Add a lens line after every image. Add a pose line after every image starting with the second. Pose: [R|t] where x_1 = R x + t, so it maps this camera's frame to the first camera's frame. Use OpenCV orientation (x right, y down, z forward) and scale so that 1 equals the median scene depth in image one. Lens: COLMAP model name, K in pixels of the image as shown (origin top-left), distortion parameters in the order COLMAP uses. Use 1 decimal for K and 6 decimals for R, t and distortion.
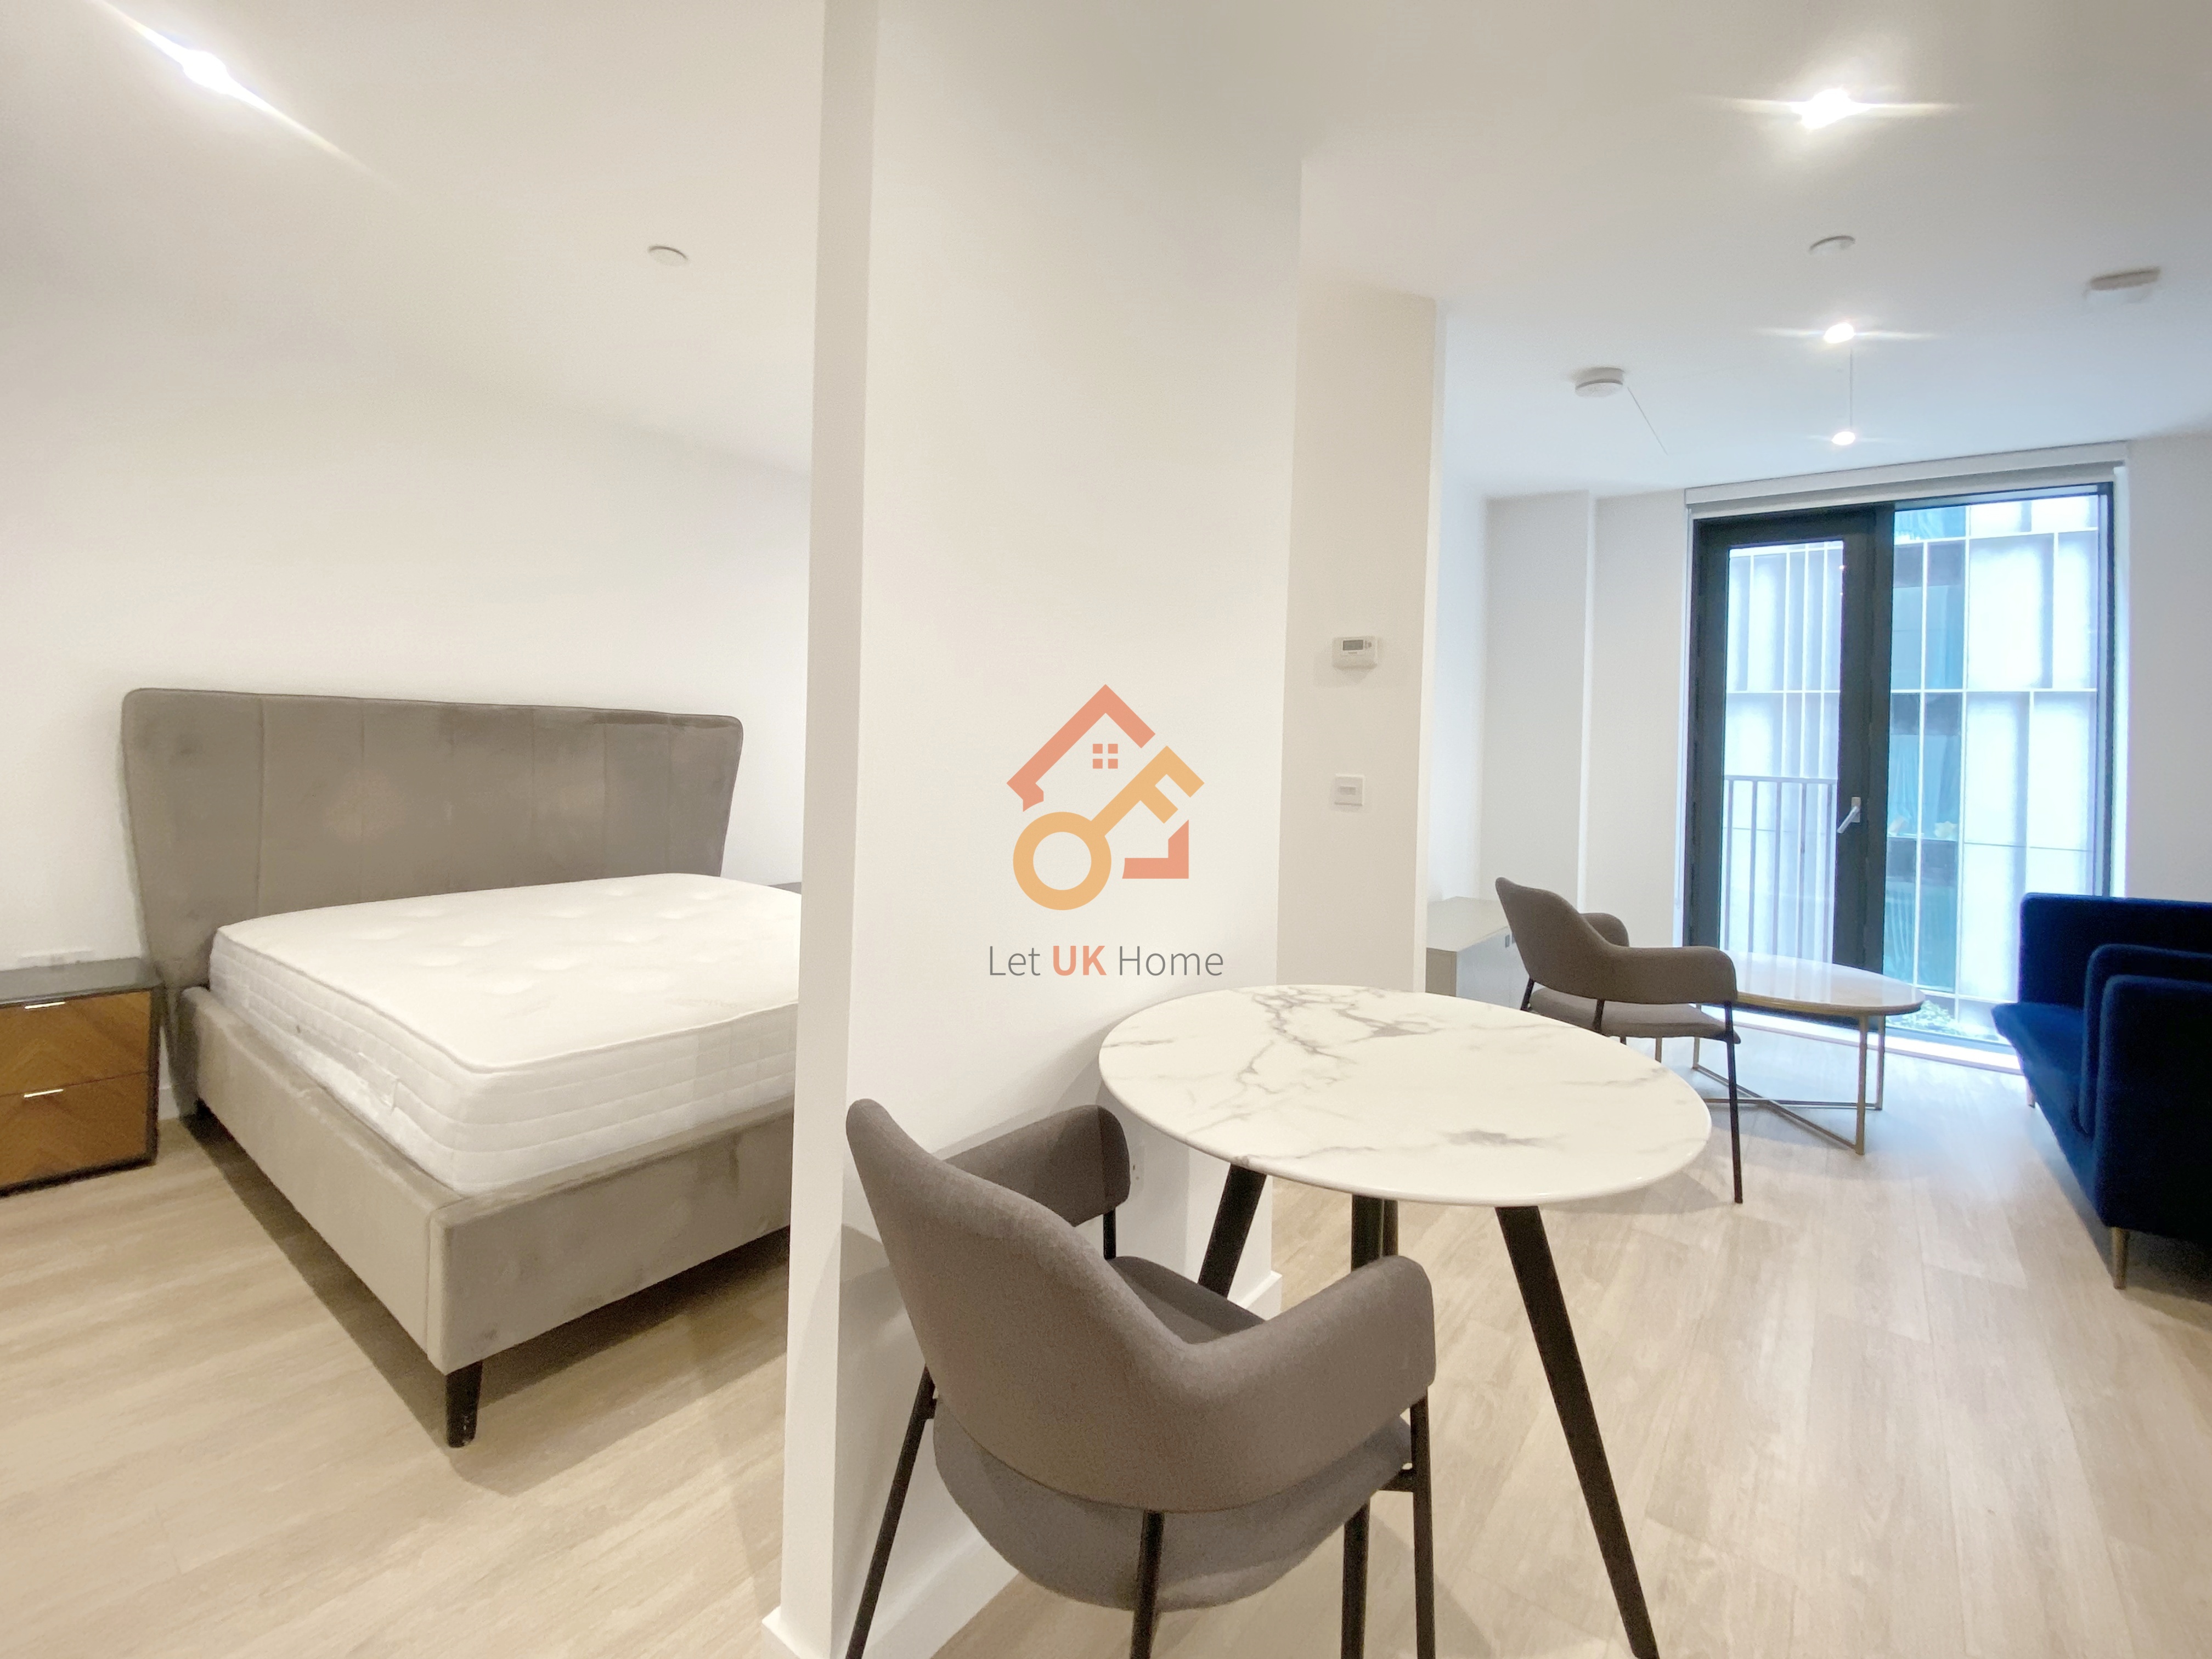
lens RADIAL K [[960.3, 0, 1091.9], [0, 960.3, 736.6], [0, 0, 1]] dist [0.001142, -0.008140]
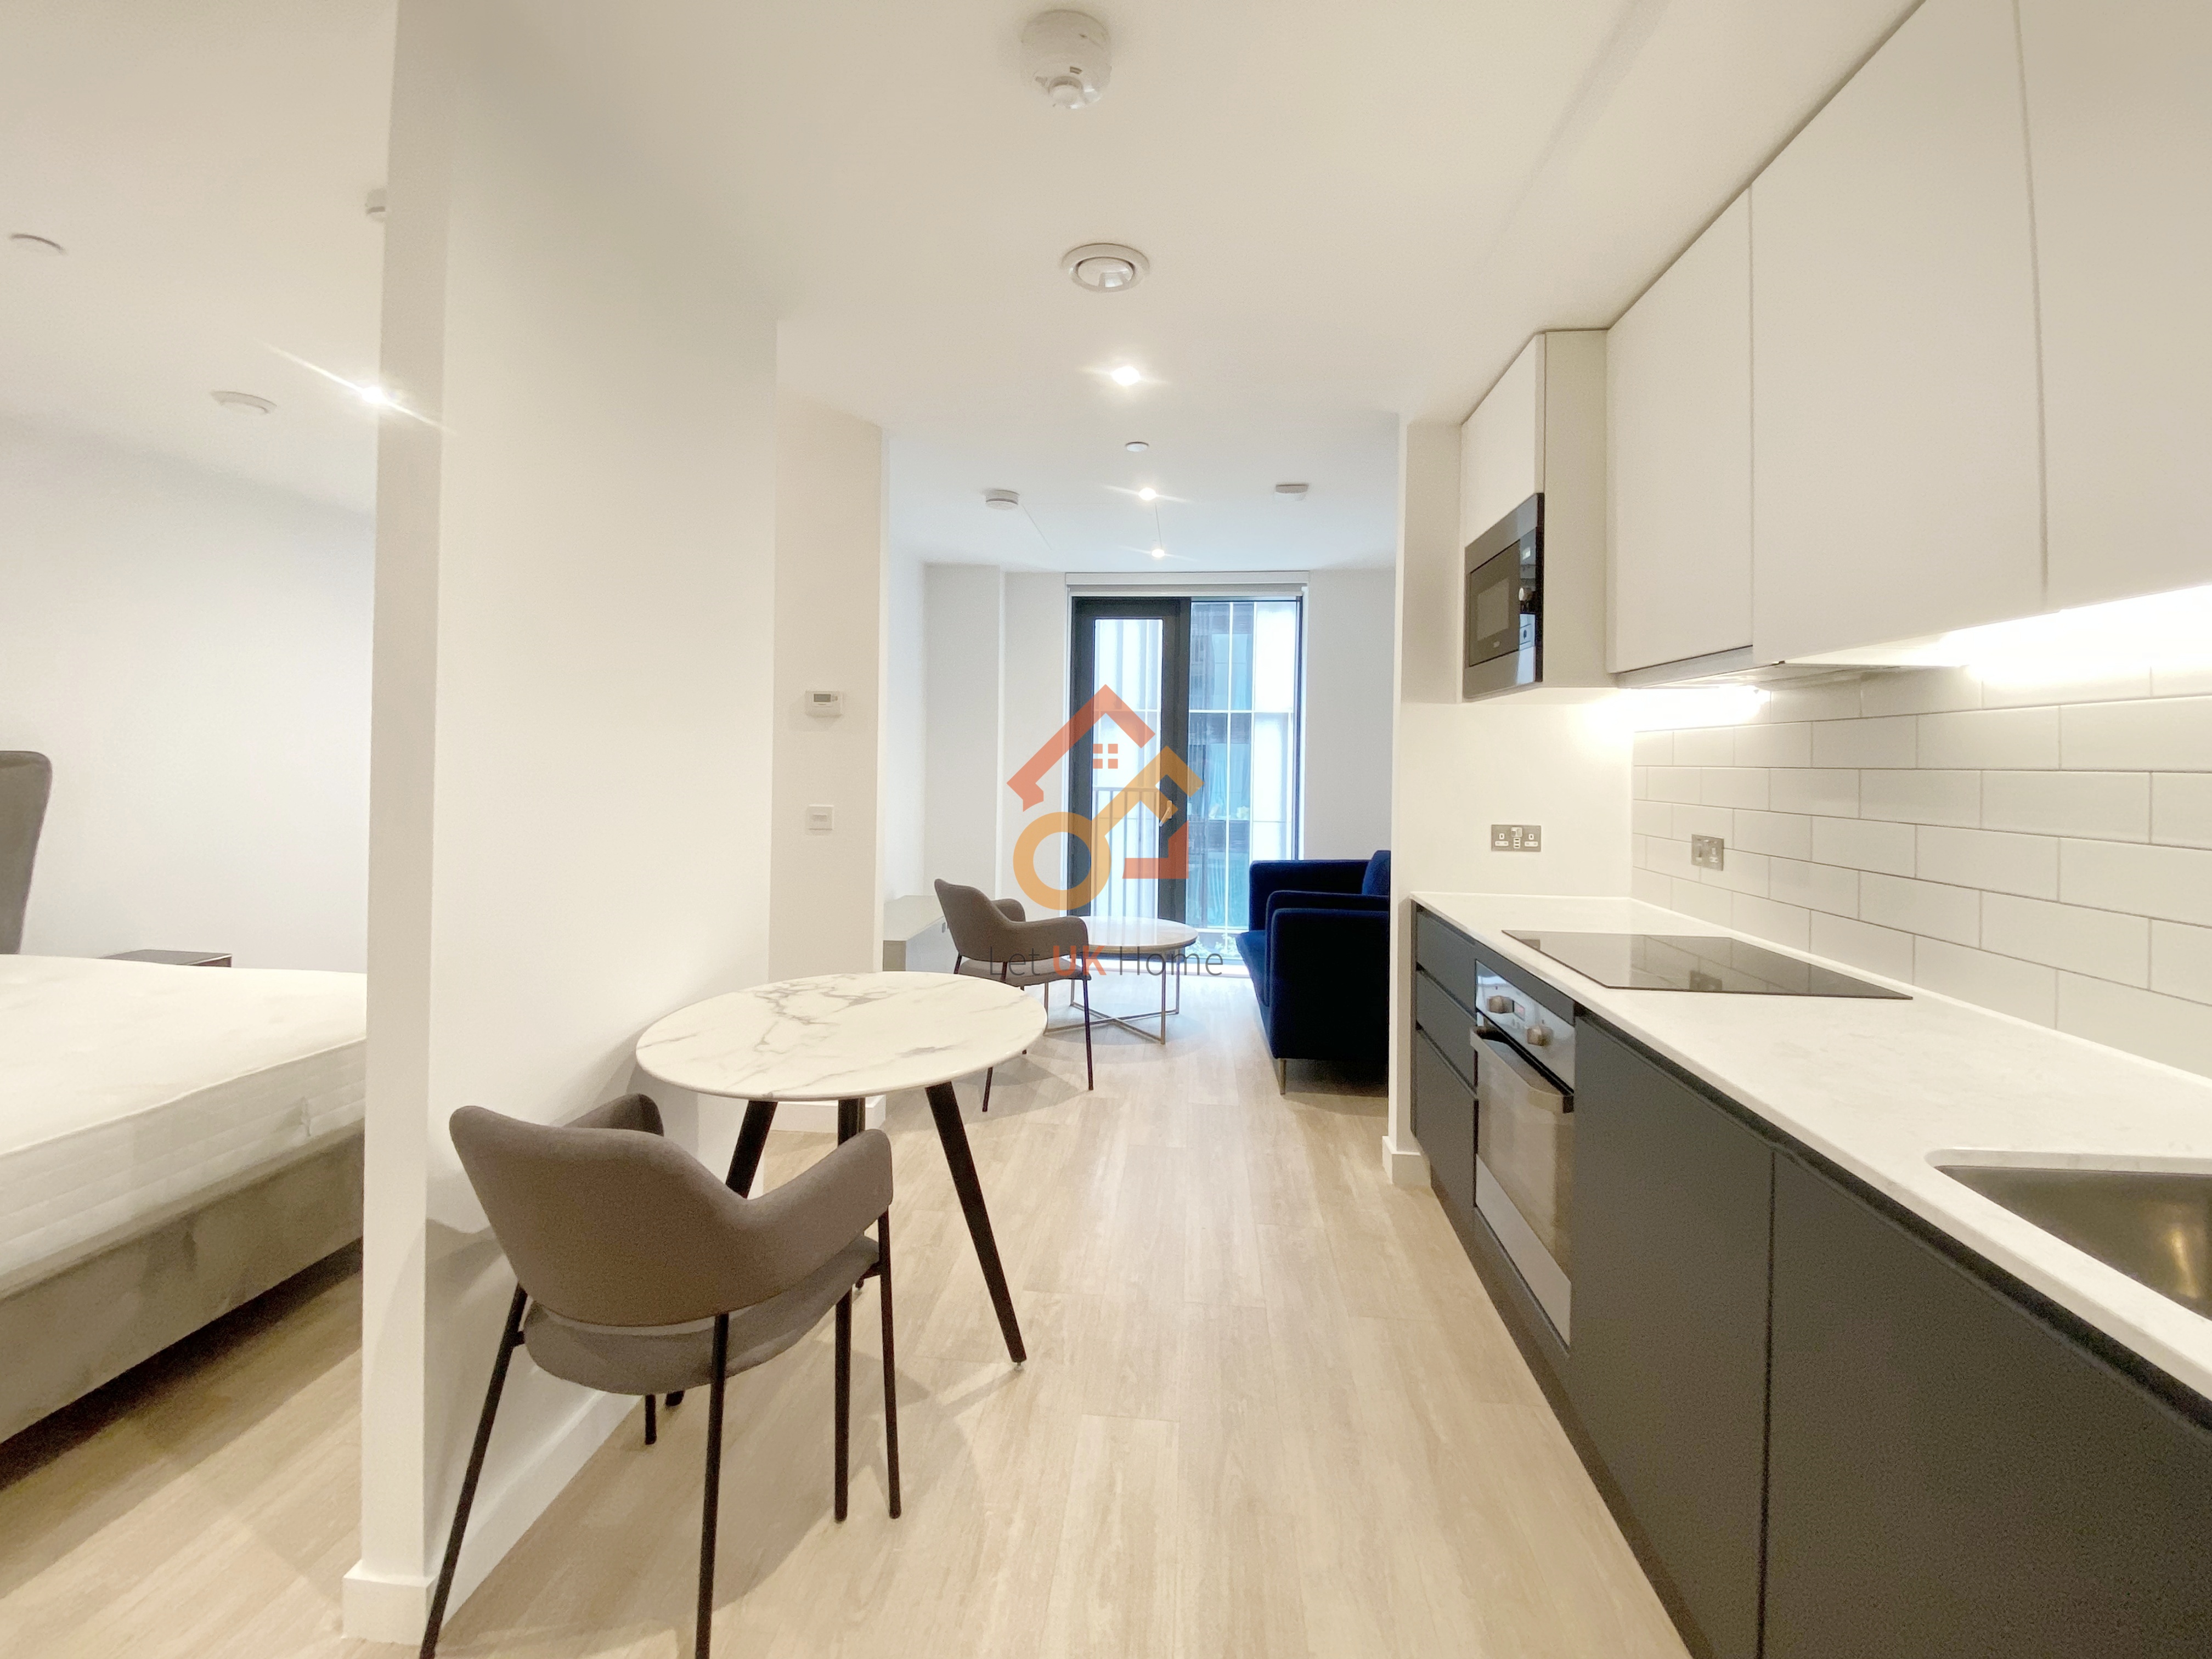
lens RADIAL K [[926.0, 0, 1087.9], [0, 926.0, 774.2], [0, 0, 1]] dist [0.030041, -0.021258]
pose [[0.847051, -0.020623, 0.531111, -0.073263], [0.002997, 0.999416, 0.034027, -0.043395], [-0.531503, -0.027231, 0.846619, -0.196379]]
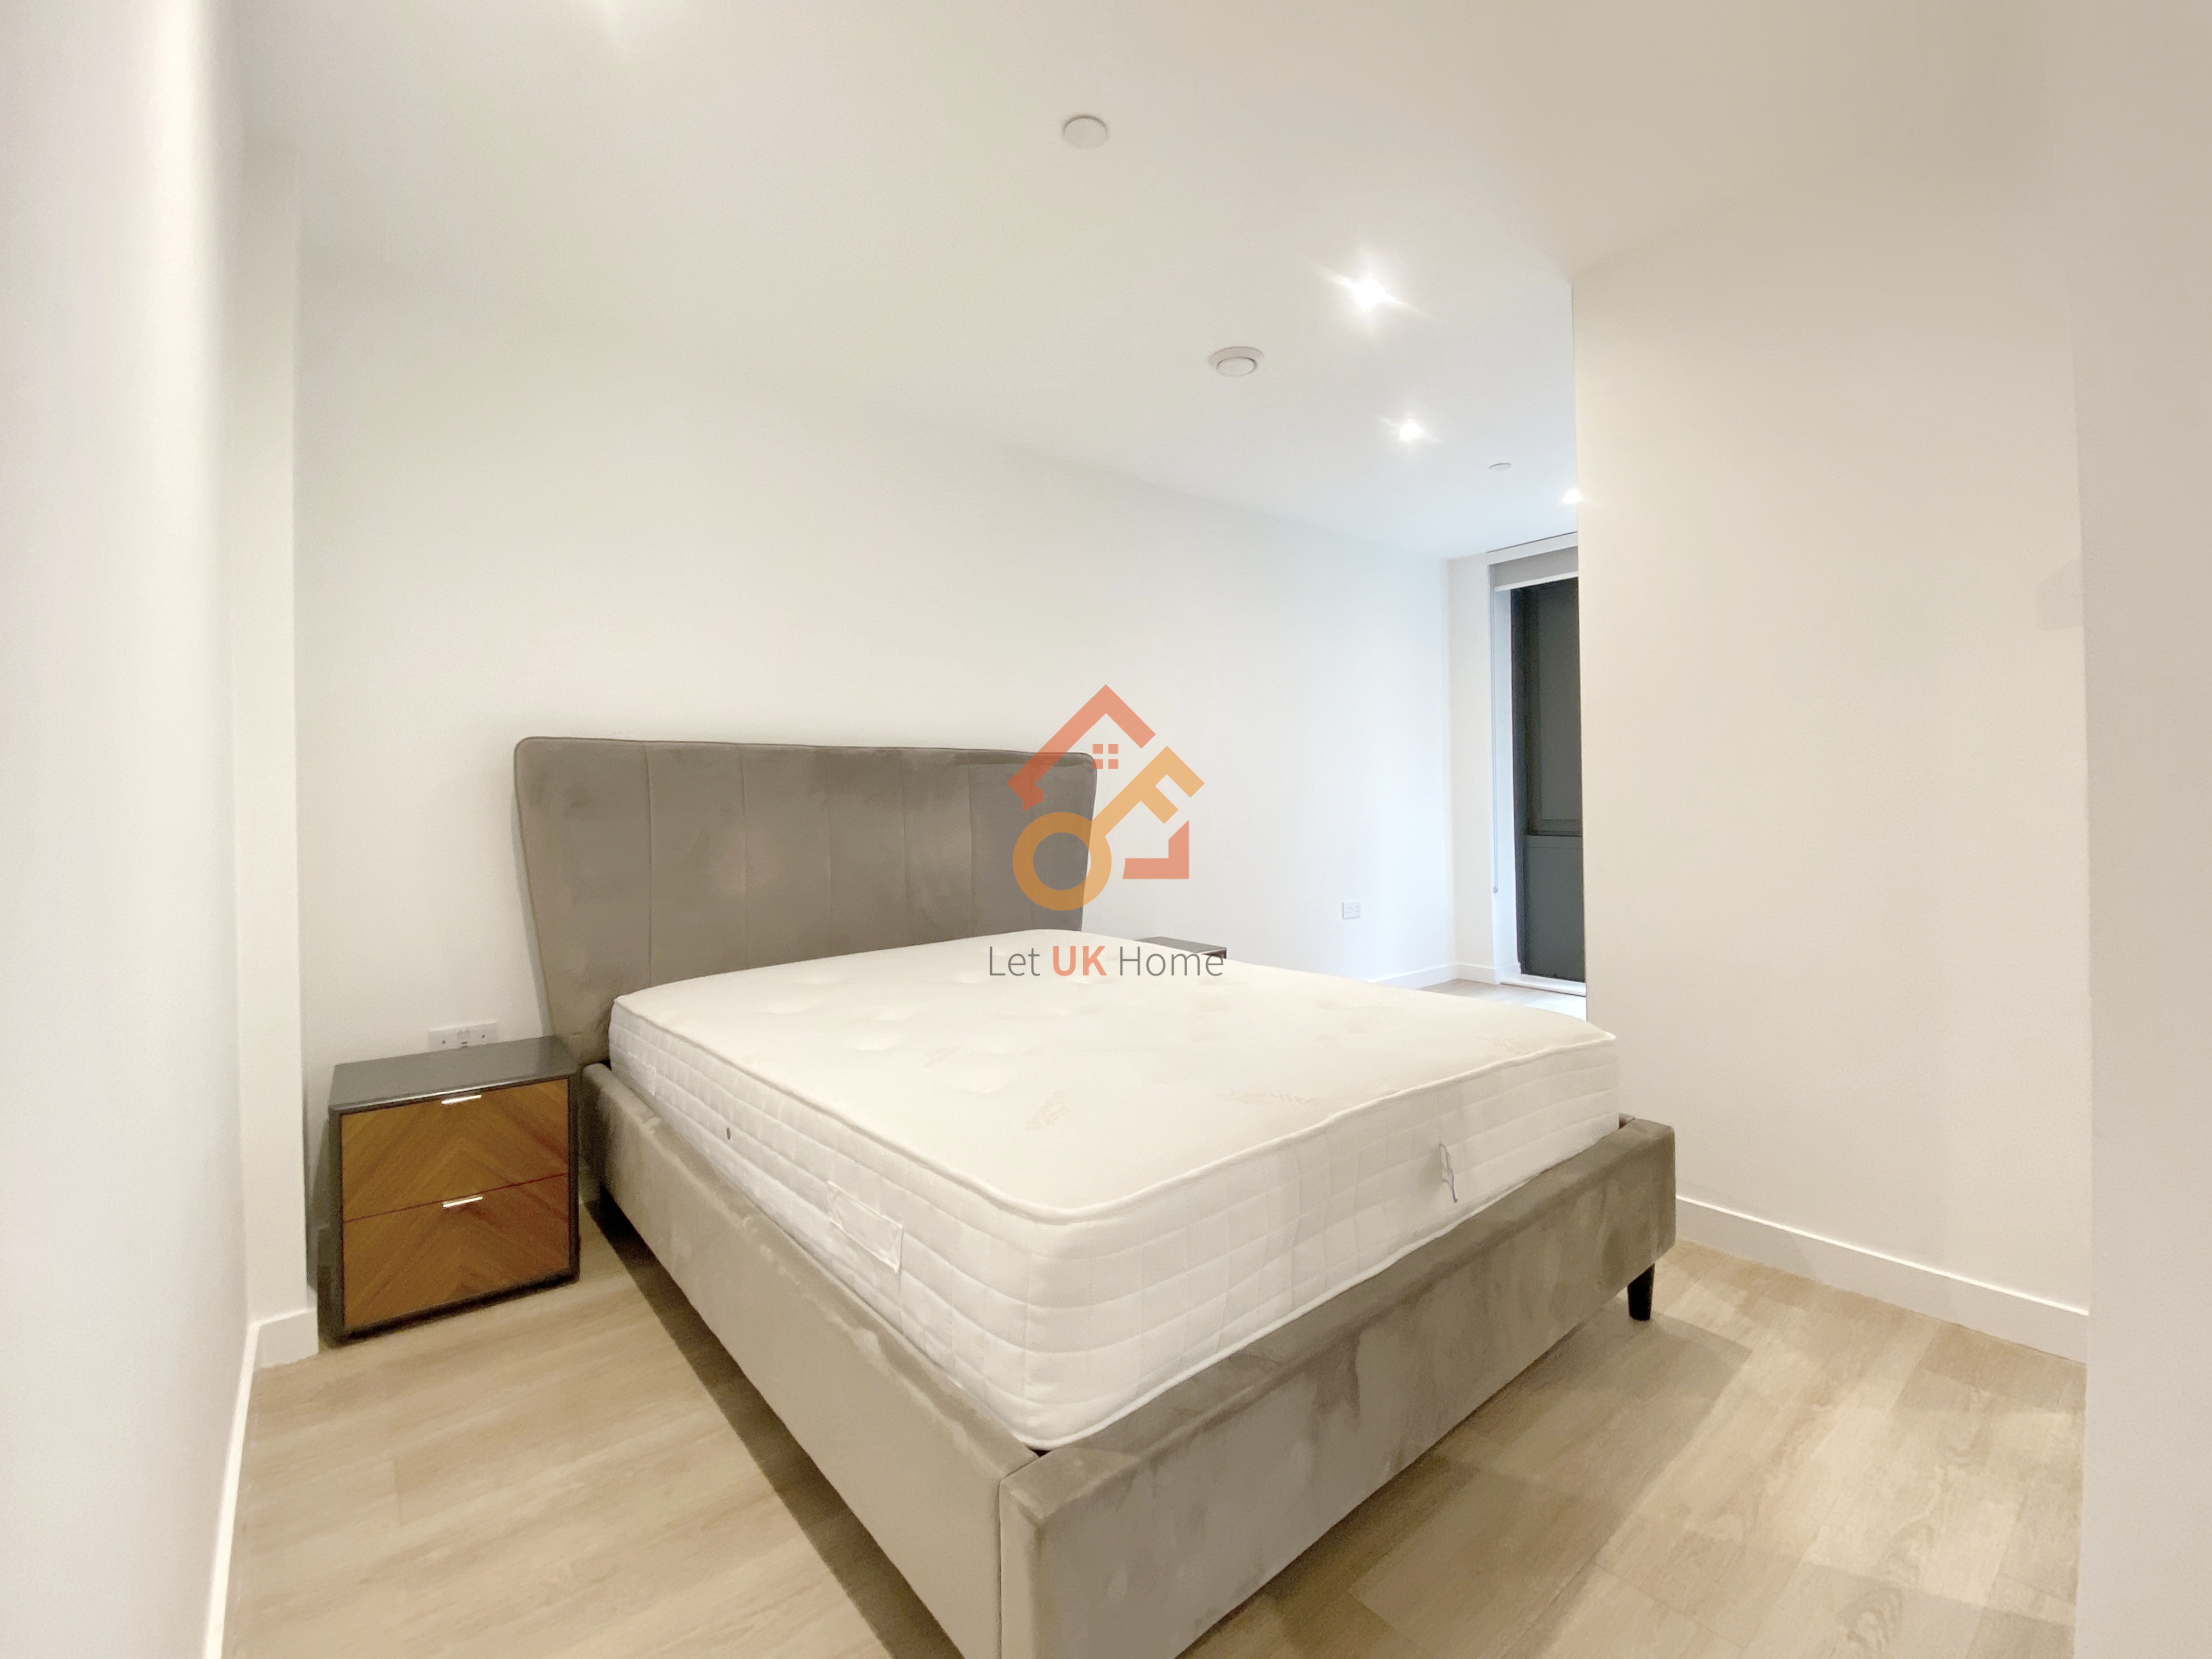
lens RADIAL K [[945.2, 0, 1115.4], [0, 945.2, 780.4], [0, 0, 1]] dist [0.002022, 0.000113]
pose [[0.975562, -0.050795, -0.213772, -0.281198], [0.048422, 0.998694, -0.016327, 0.035069], [0.214322, 0.005577, 0.976747, 0.252191]]
